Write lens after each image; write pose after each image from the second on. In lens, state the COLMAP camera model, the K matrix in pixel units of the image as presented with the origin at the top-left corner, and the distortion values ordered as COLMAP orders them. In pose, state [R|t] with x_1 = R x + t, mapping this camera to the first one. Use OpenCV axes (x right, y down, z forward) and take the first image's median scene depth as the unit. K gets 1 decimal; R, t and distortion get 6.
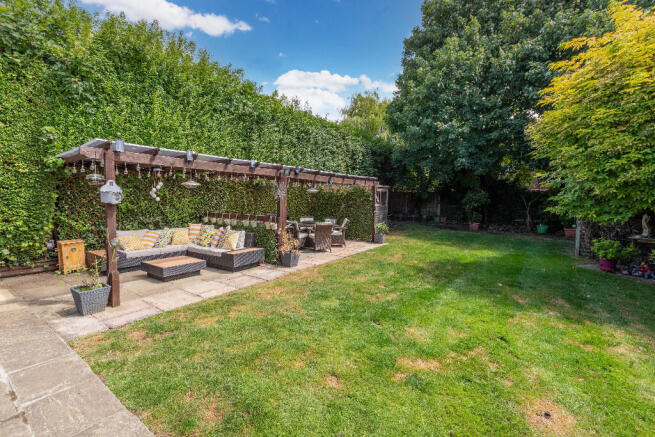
lens RADIAL K [[287.6, 0, 327.8], [0, 287.6, 216.0], [0, 0, 1]] dist [0.001618, -0.000949]
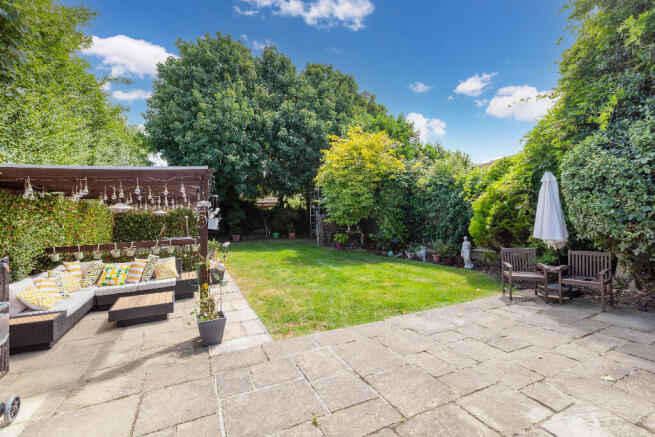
lens RADIAL K [[287.6, 0, 324.9], [0, 287.6, 221.7], [0, 0, 1]] dist [0.001618, -0.000949]
pose [[0.496183, -0.051877, 0.866667, -1.180979], [0.089563, 0.995946, 0.008339, -0.042472], [-0.863586, 0.073484, 0.498818, 0.113613]]
